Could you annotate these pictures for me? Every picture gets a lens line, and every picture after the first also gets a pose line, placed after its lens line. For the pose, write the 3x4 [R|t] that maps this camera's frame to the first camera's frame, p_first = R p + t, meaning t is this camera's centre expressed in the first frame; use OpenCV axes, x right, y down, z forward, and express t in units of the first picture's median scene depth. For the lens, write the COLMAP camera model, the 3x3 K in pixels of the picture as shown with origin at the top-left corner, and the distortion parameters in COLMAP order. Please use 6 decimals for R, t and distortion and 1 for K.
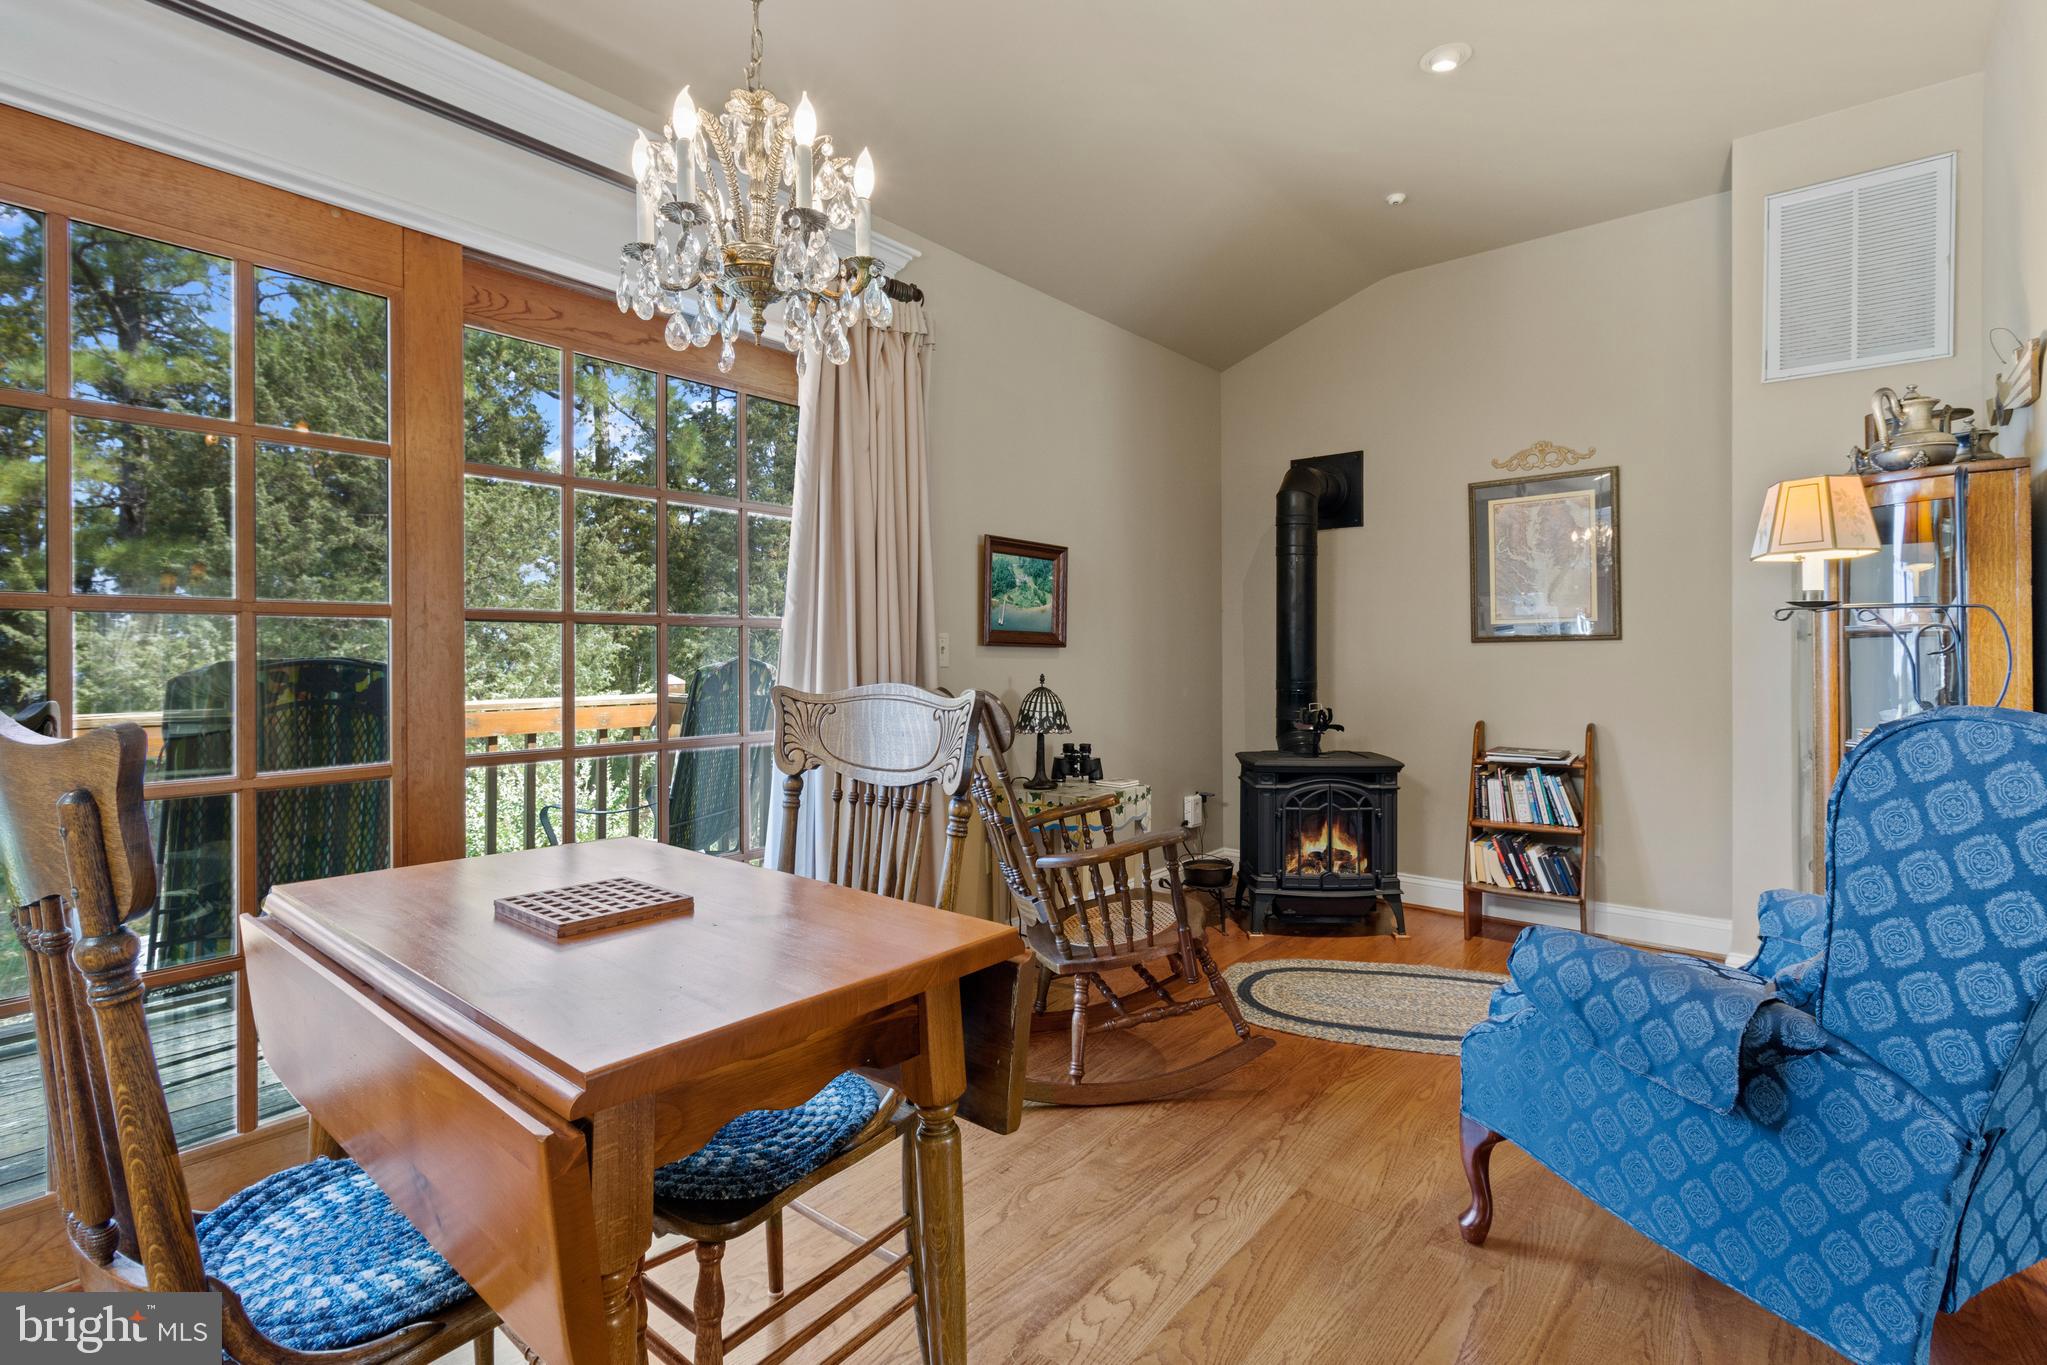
lens RADIAL K [[961.8, 0, 1023.5], [0, 961.8, 682.5], [0, 0, 1]] dist [-0.000398, -0.000363]
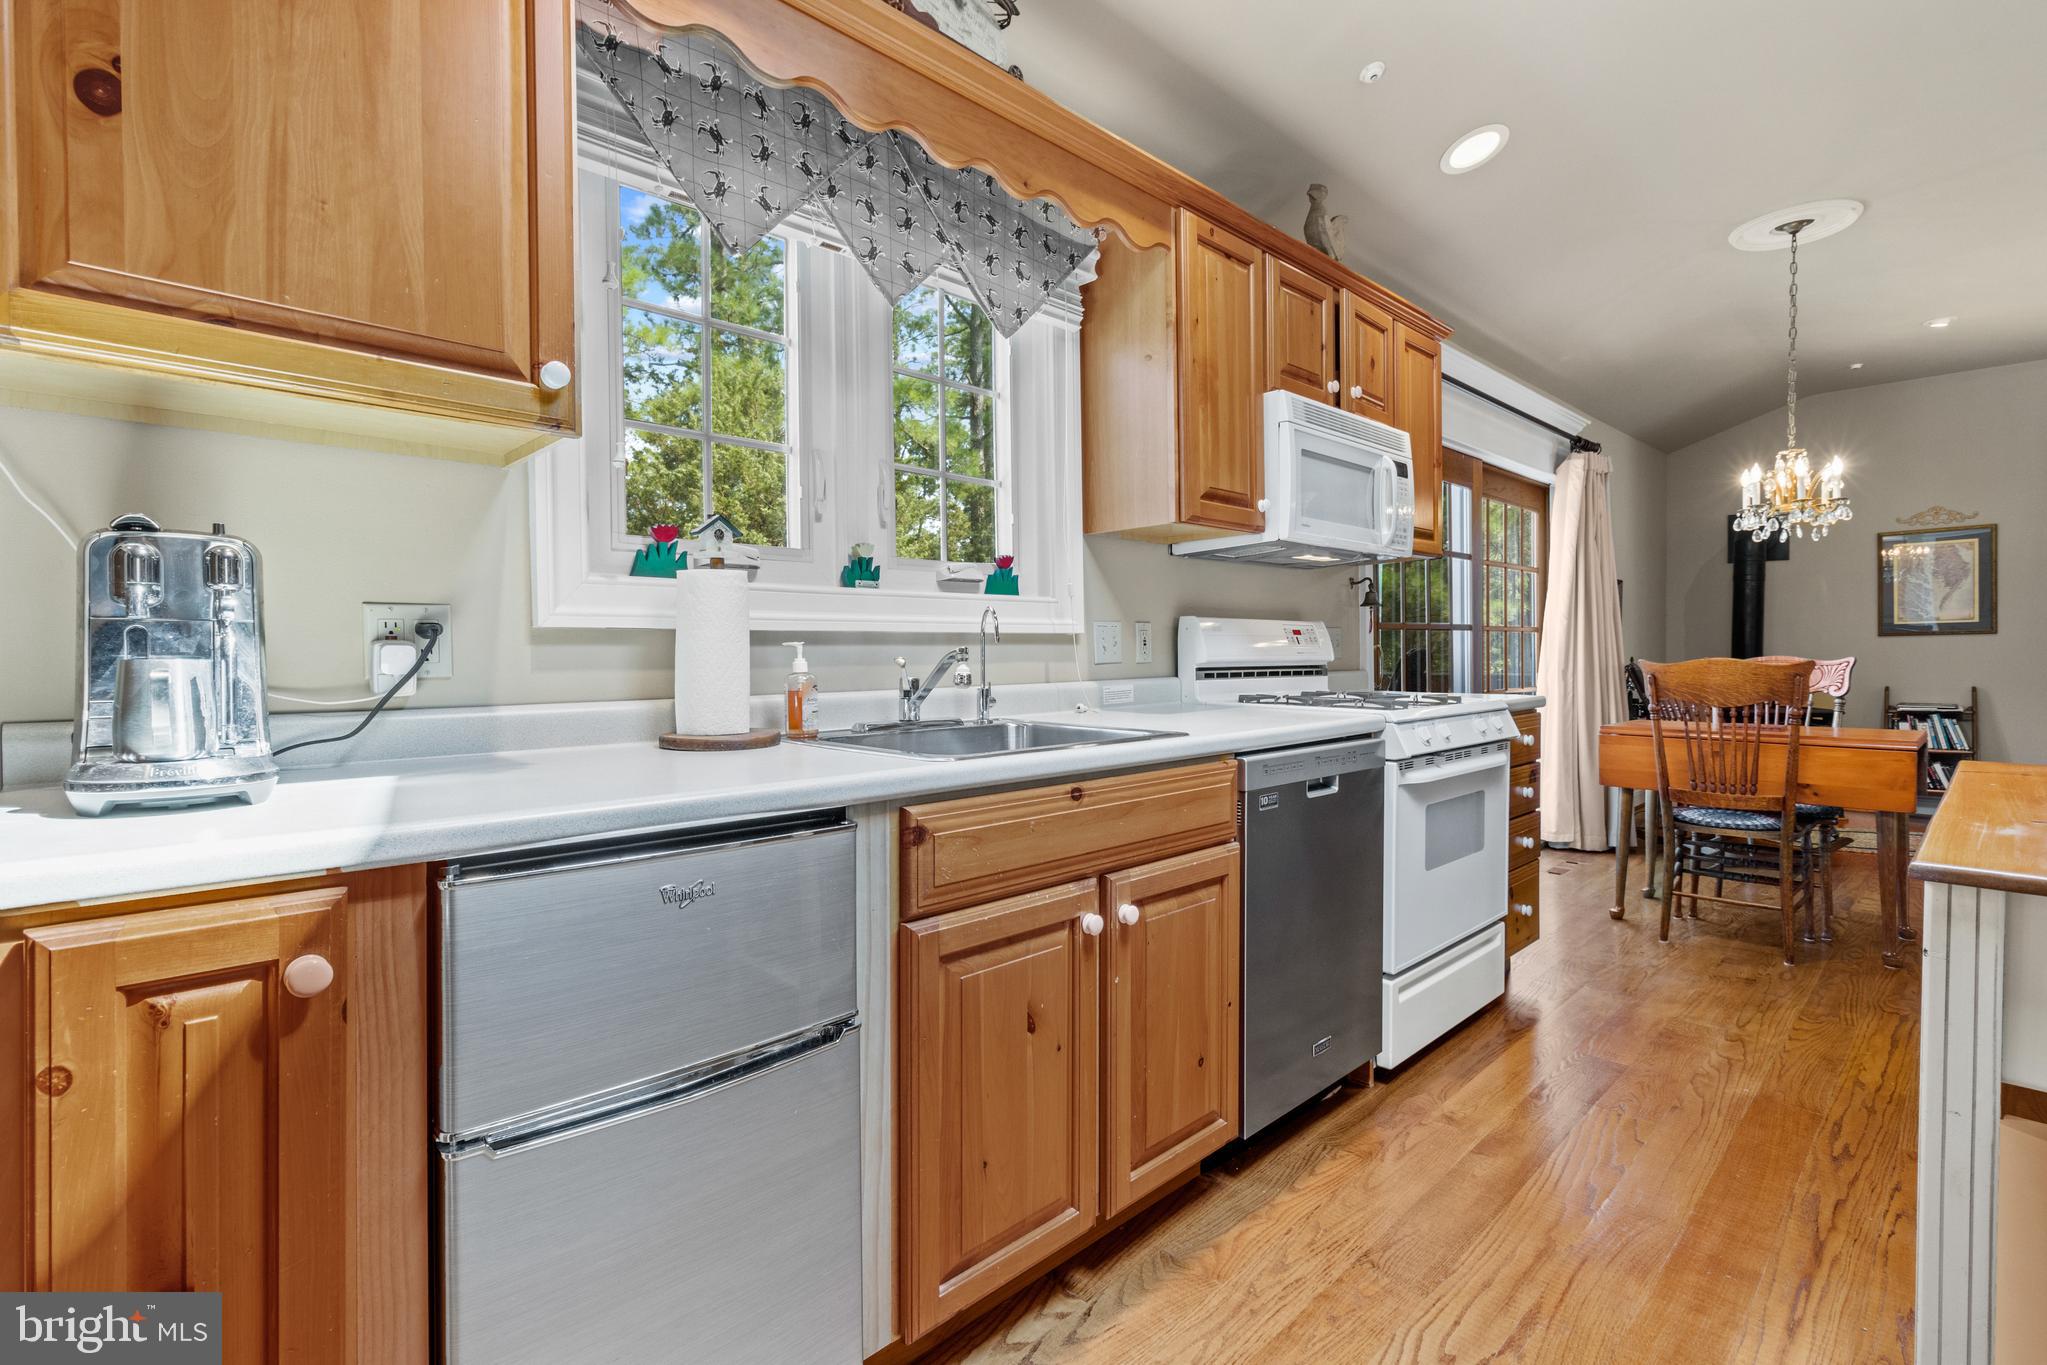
lens RADIAL K [[961.8, 0, 1023.5], [0, 961.8, 682.5], [0, 0, 1]] dist [-0.000398, -0.000363]
pose [[0.996829, -0.010823, -0.078830, -0.850228], [0.010827, 0.999941, -0.000372, 0.021449], [0.078829, -0.000482, 0.996888, -0.704068]]
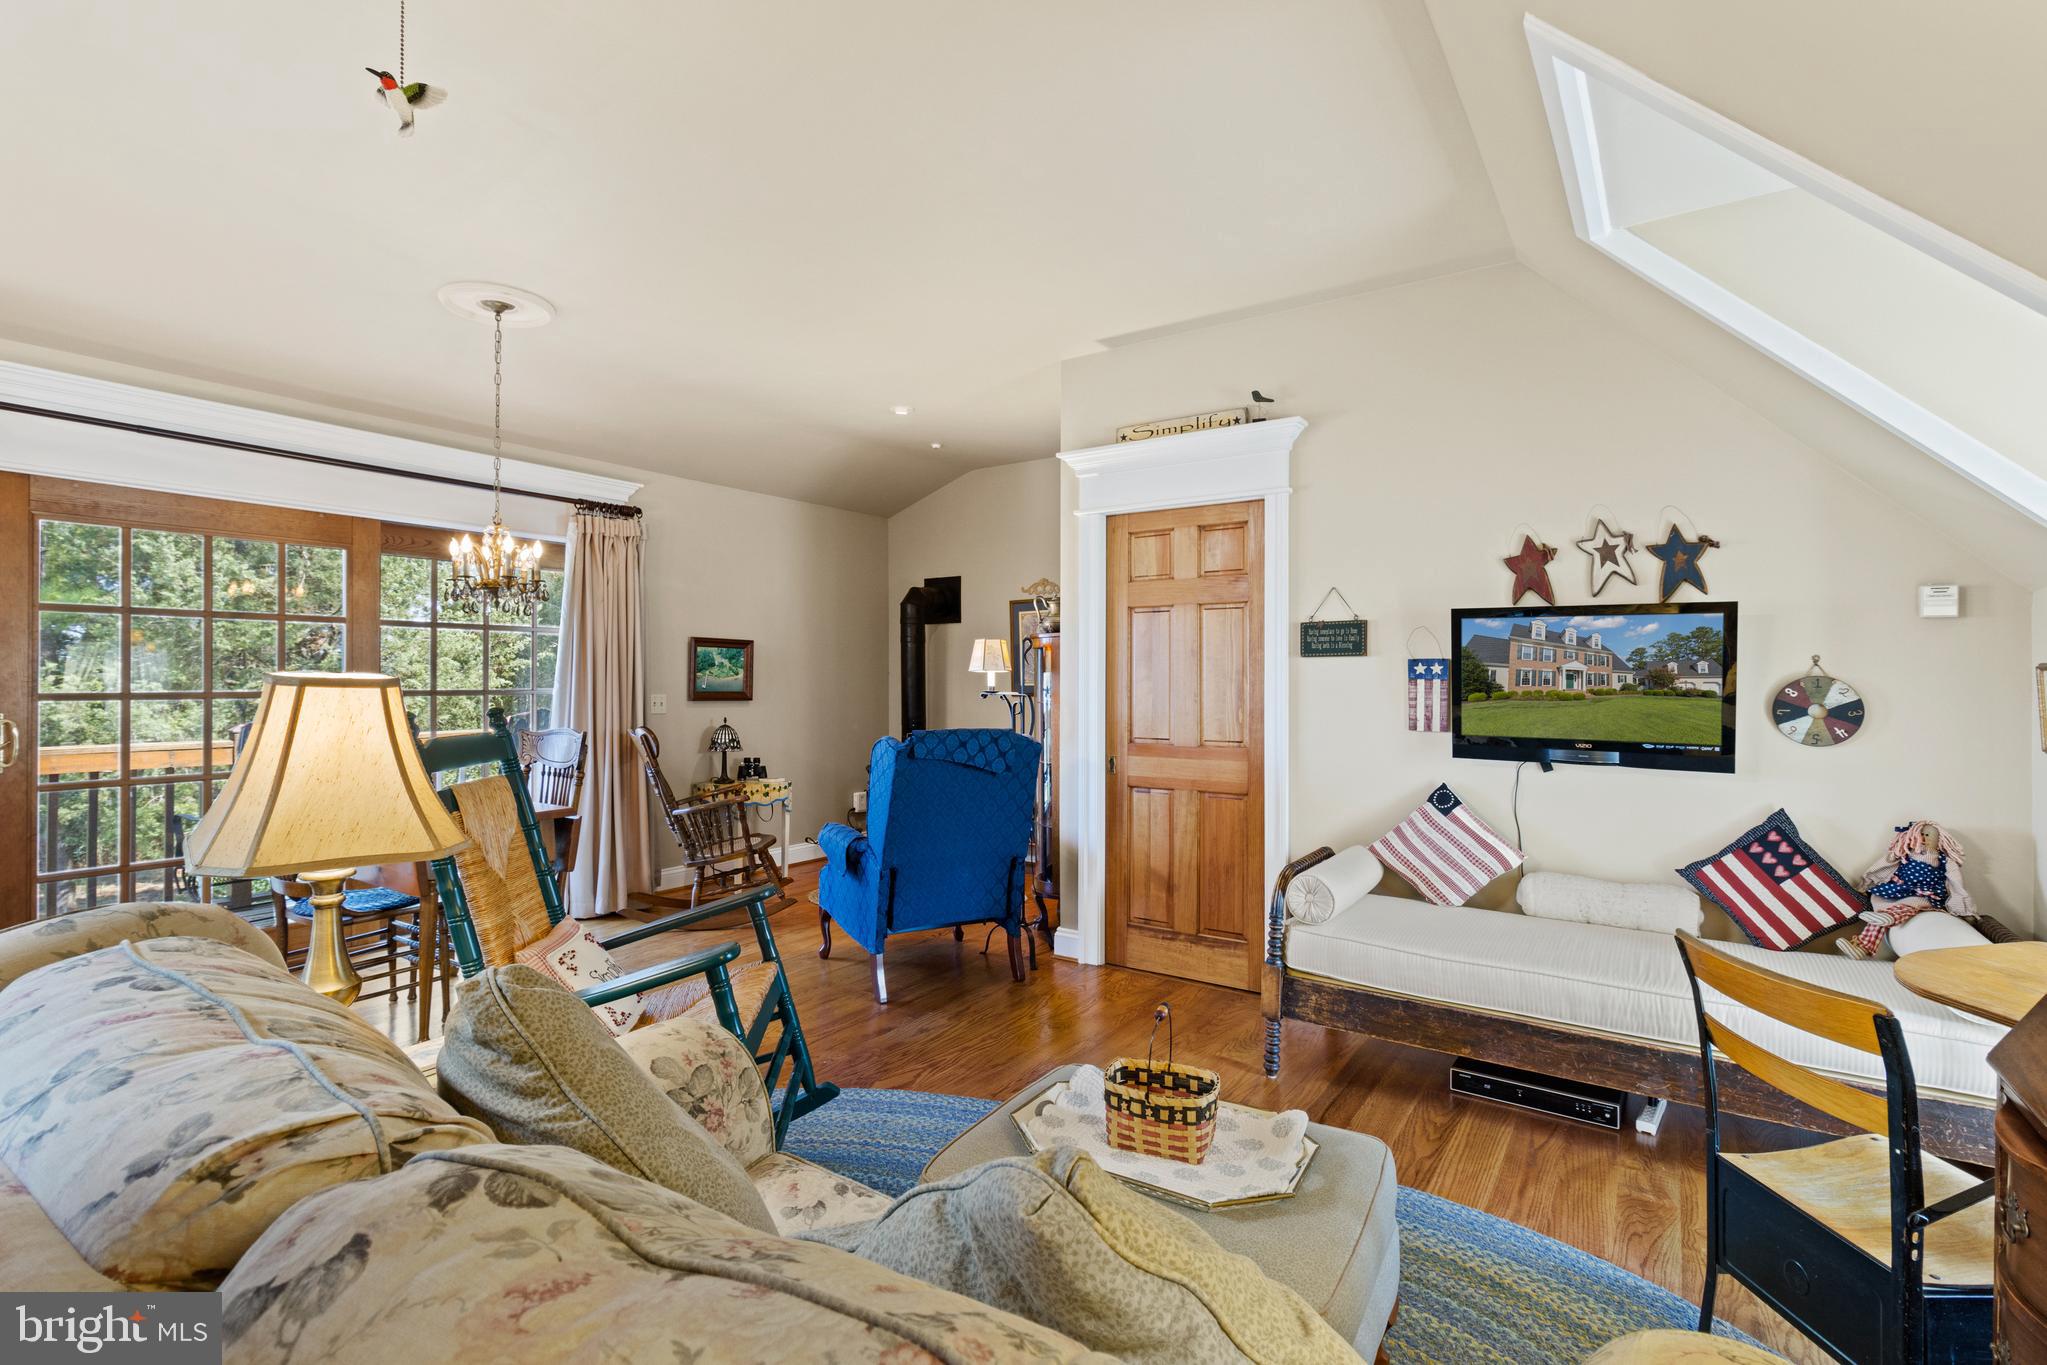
lens RADIAL K [[946.6, 0, 1023.3], [0, 946.6, 701.3], [0, 0, 1]] dist [-0.000832, -0.000002]
pose [[0.995598, -0.000109, 0.093725, 0.358512], [0.000912, 0.999963, -0.008523, -0.020395], [-0.093721, 0.008571, 0.995562, -0.684569]]
